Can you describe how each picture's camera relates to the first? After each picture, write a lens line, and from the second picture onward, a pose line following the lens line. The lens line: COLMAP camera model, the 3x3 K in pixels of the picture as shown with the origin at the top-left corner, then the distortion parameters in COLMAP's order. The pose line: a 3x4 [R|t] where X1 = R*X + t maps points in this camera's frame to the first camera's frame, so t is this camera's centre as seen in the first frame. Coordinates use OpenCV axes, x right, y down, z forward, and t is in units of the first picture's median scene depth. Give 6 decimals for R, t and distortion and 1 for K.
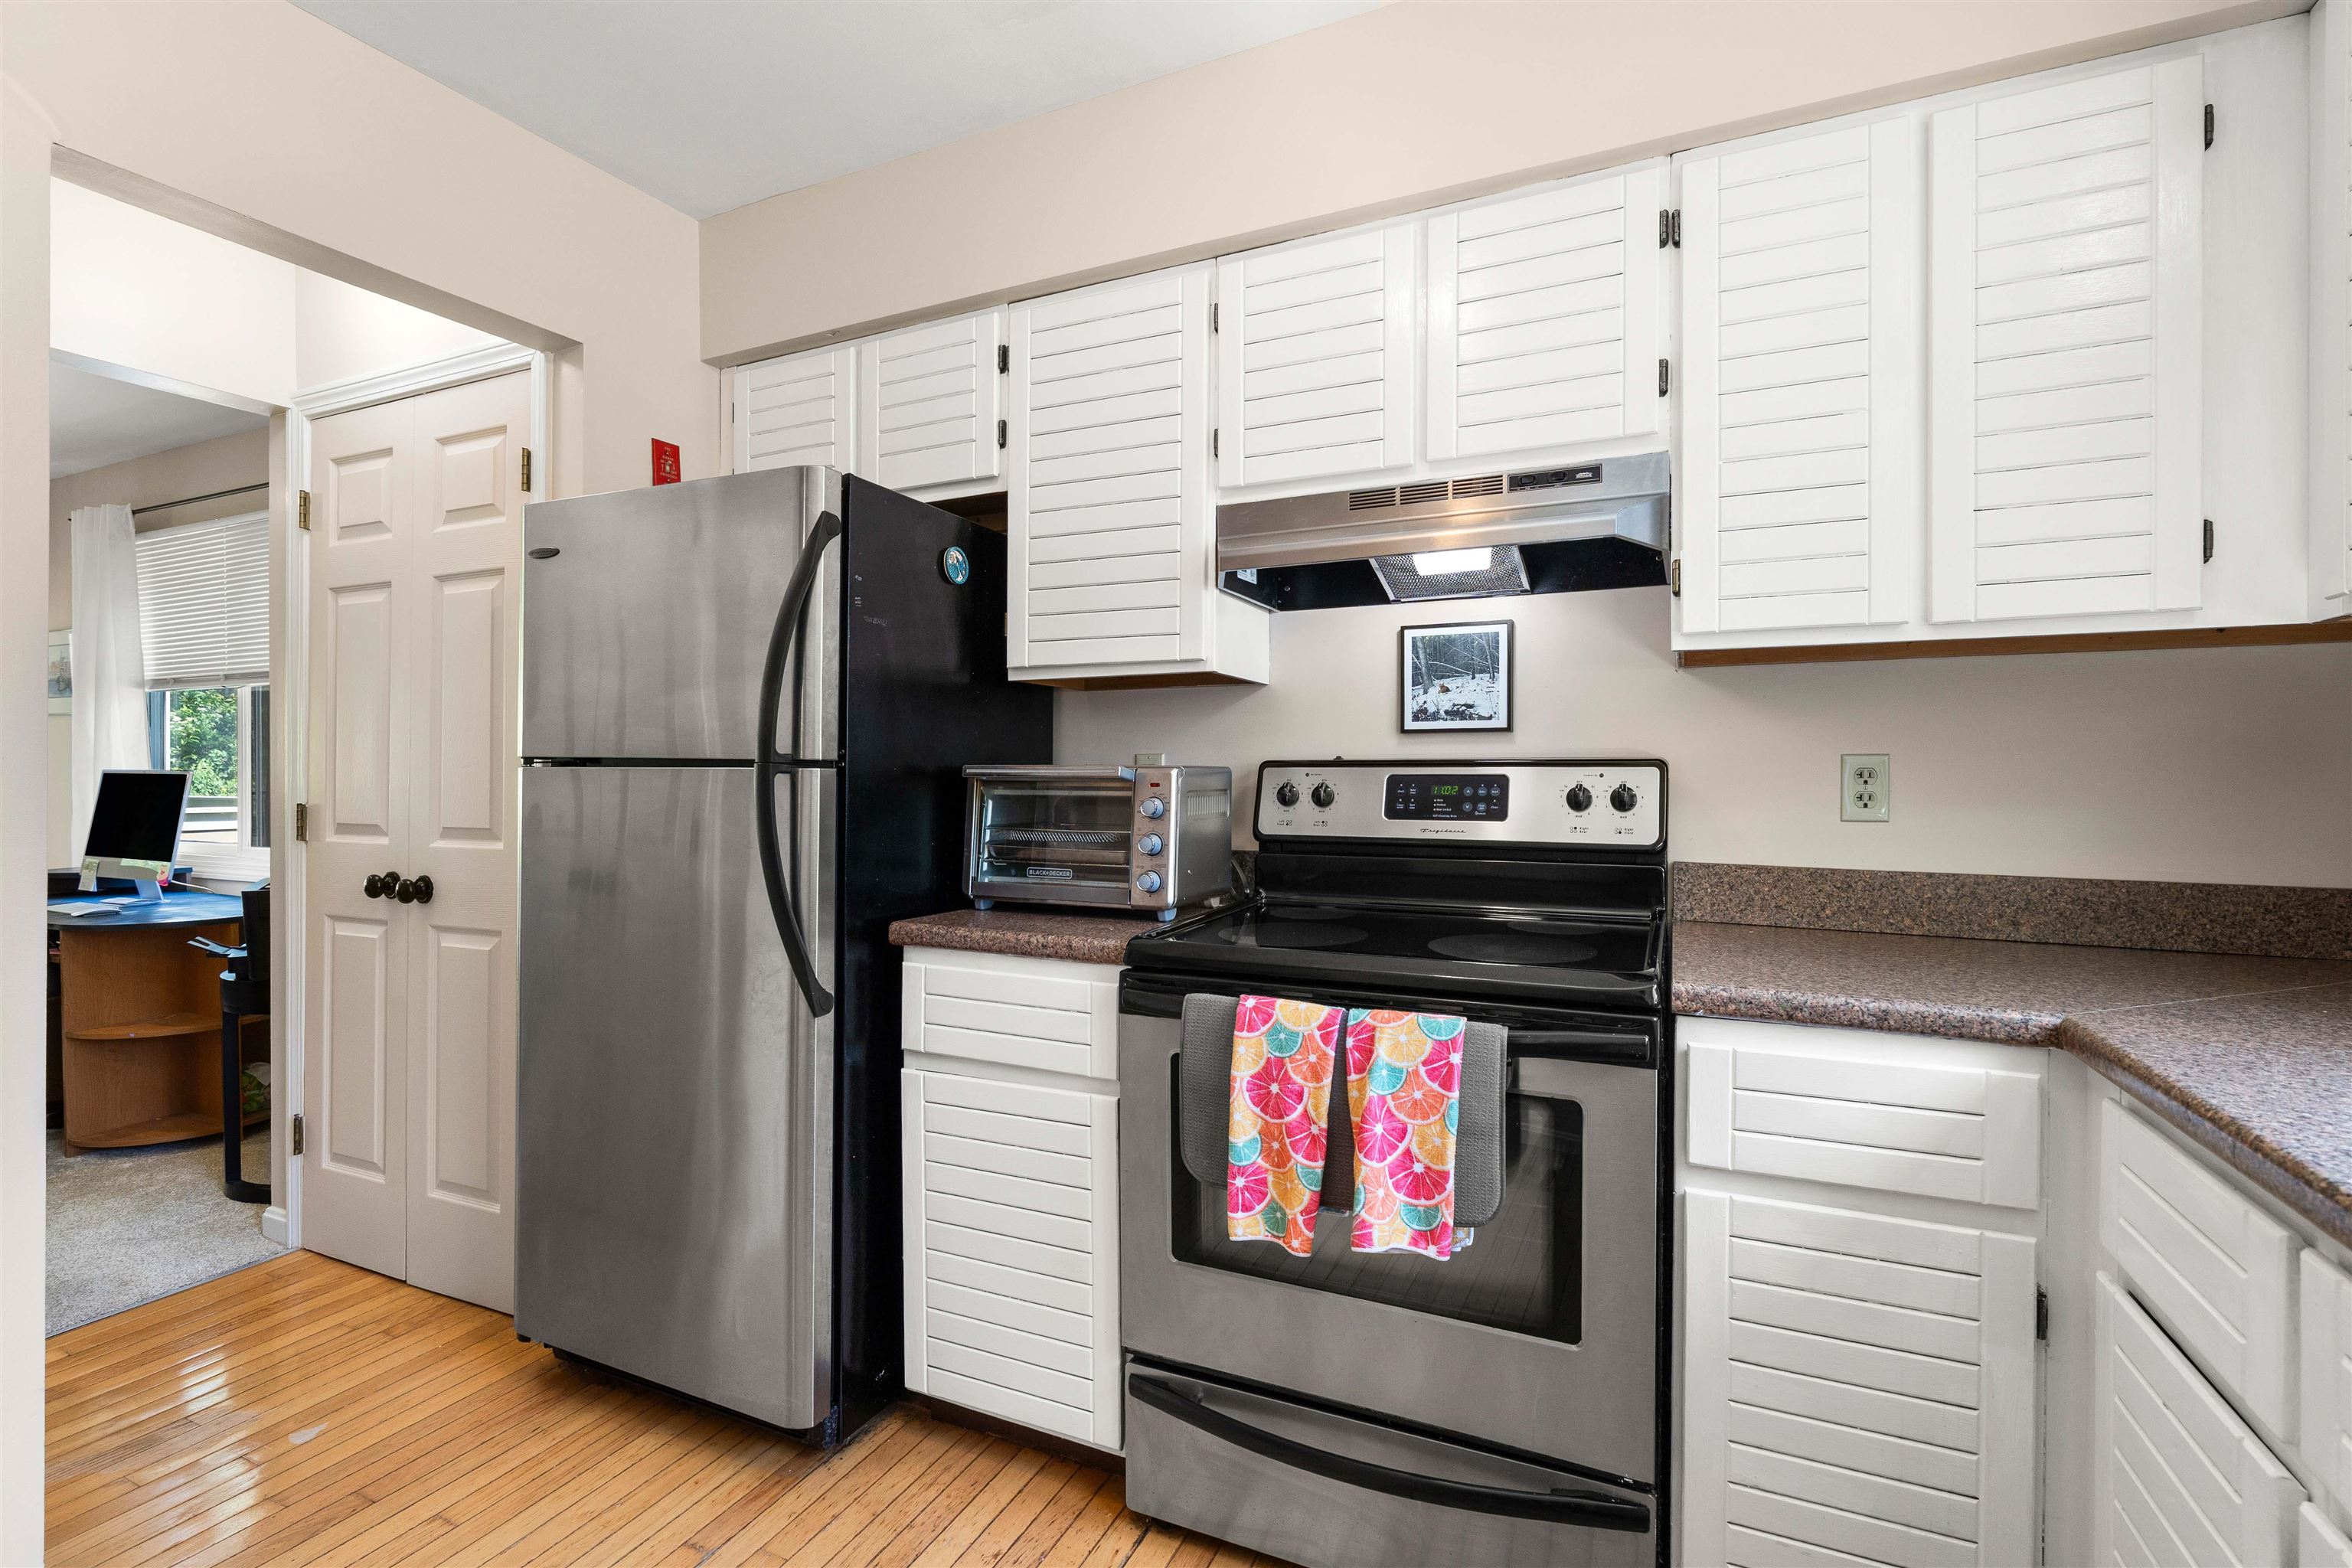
lens RADIAL K [[1068.4, 0, 1164.2], [0, 1068.4, 787.0], [0, 0, 1]] dist [-0.008883, 0.002858]
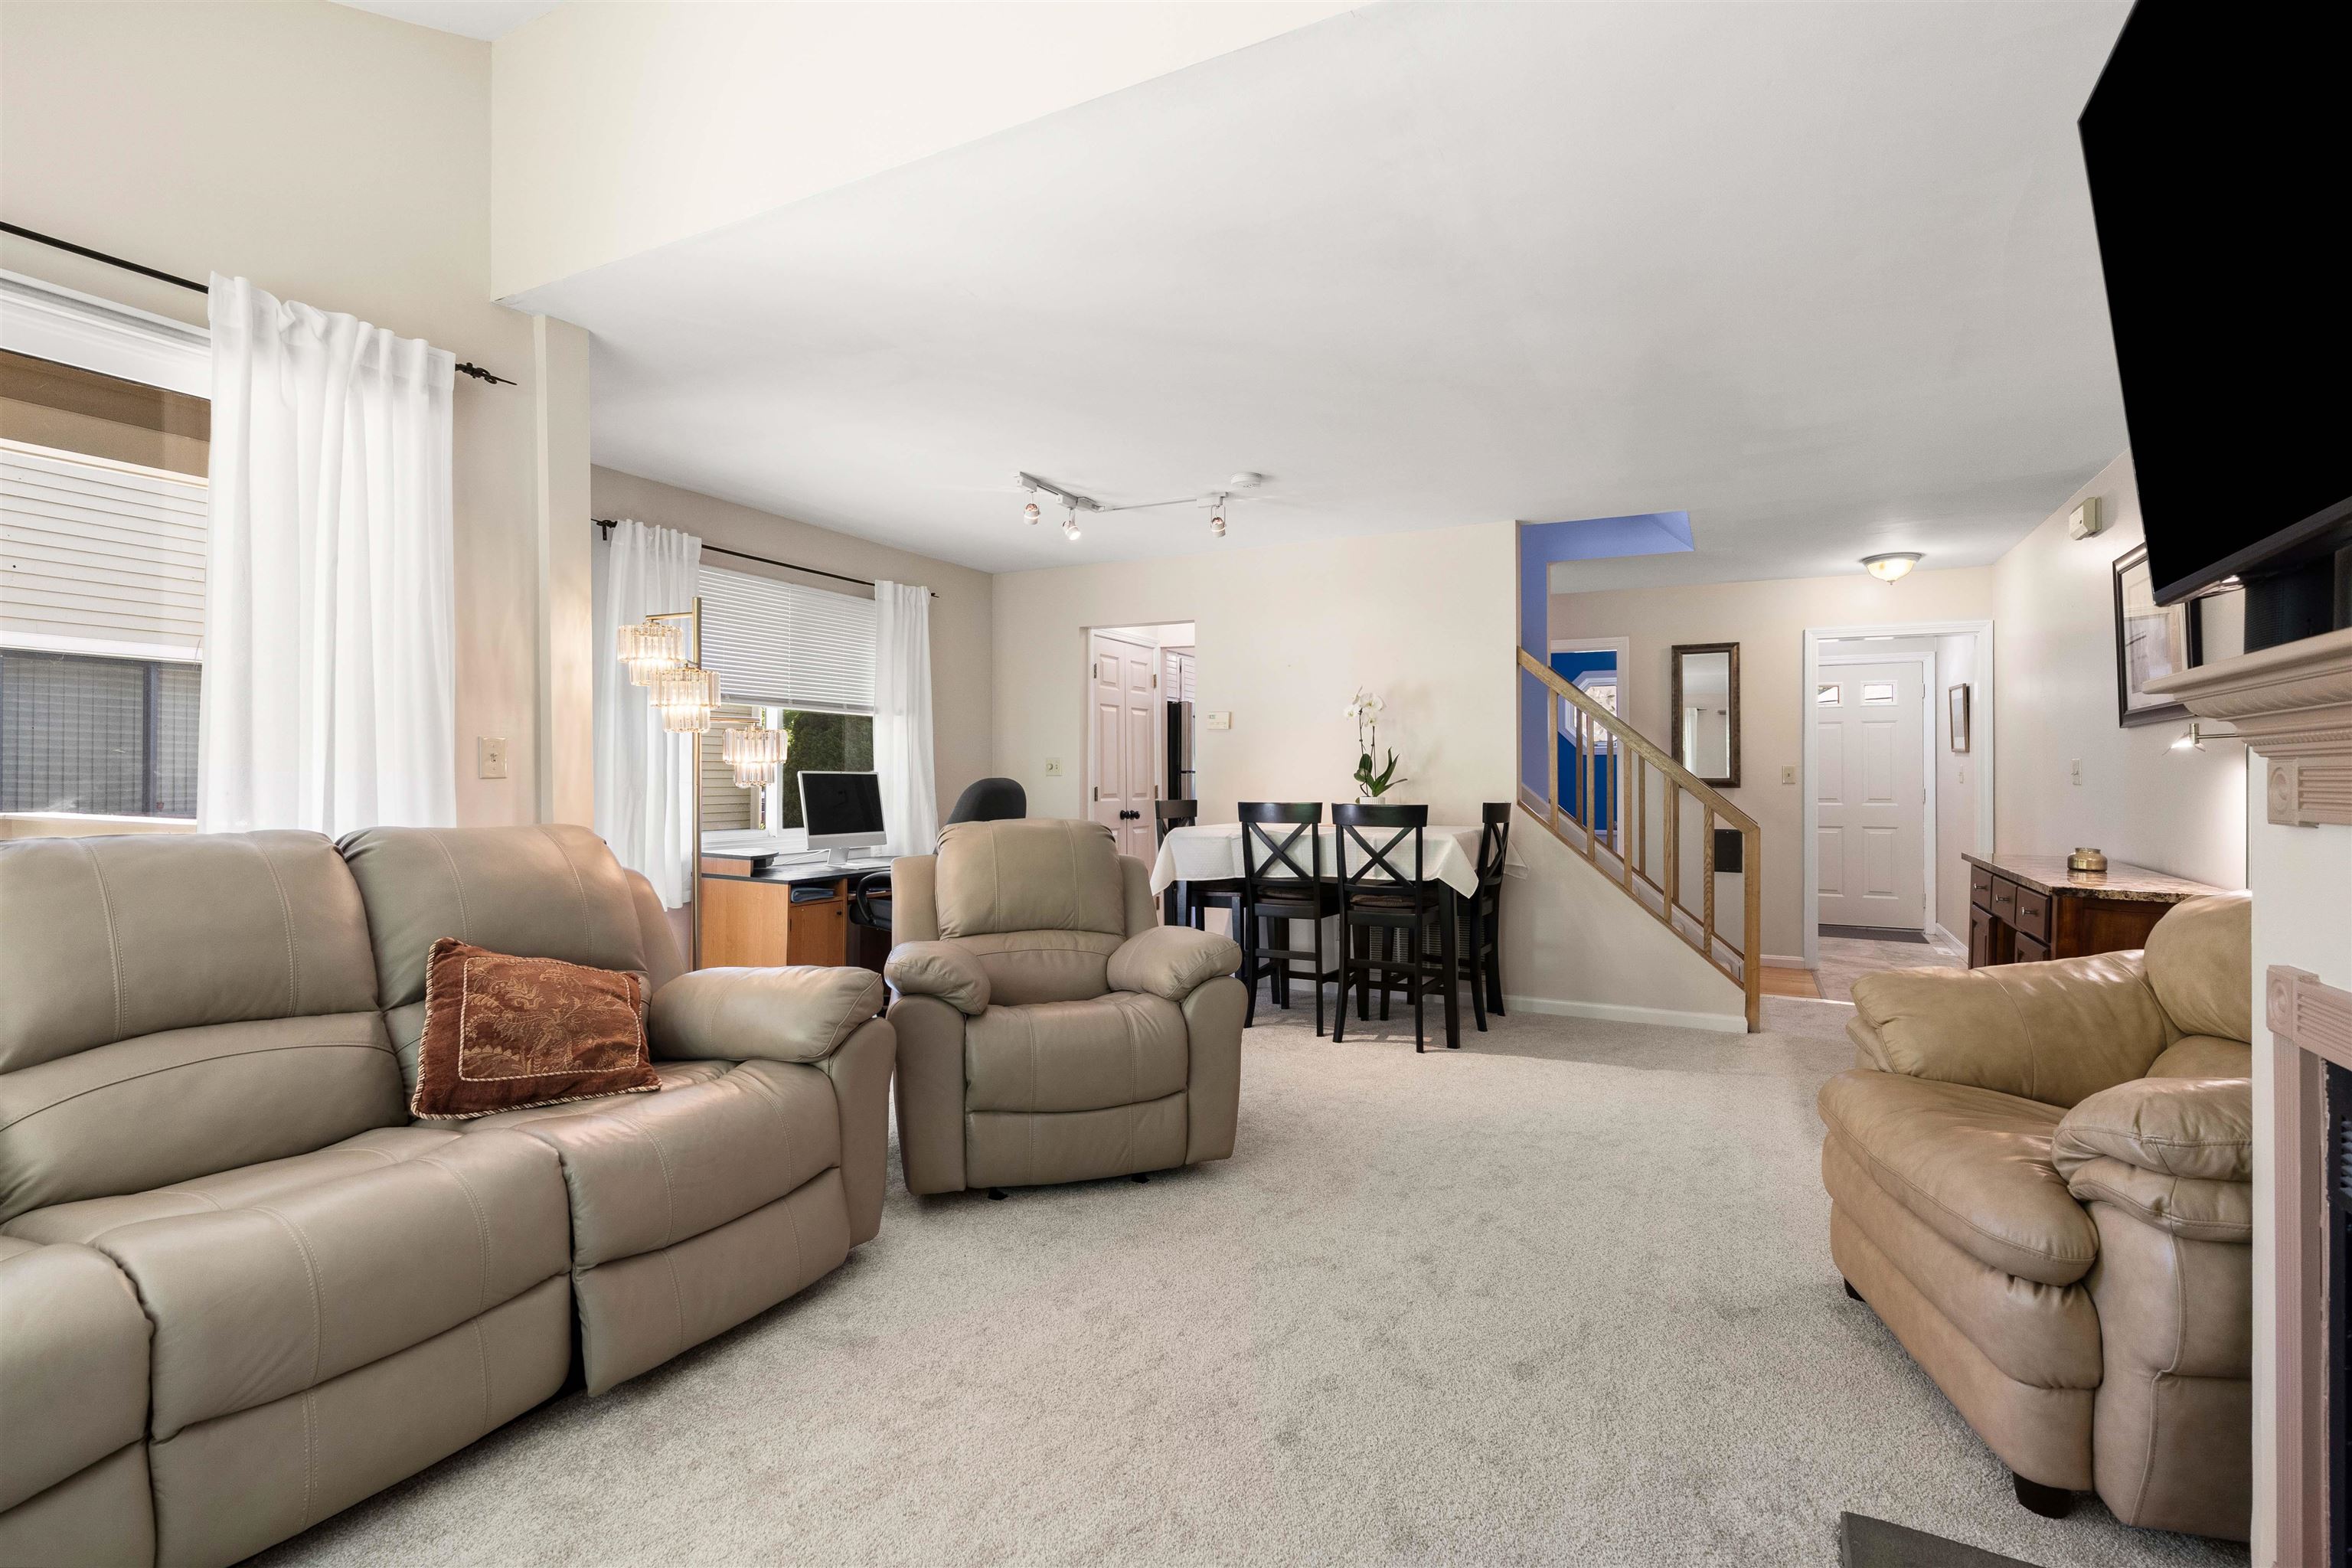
lens RADIAL K [[1068.4, 0, 1175.4], [0, 1068.4, 770.1], [0, 0, 1]] dist [-0.008883, 0.002858]
pose [[0.050102, 0.004812, 0.998733, -4.565290], [0.002780, 0.999984, -0.004958, -0.014008], [-0.998740, 0.003025, 0.050088, 0.932421]]
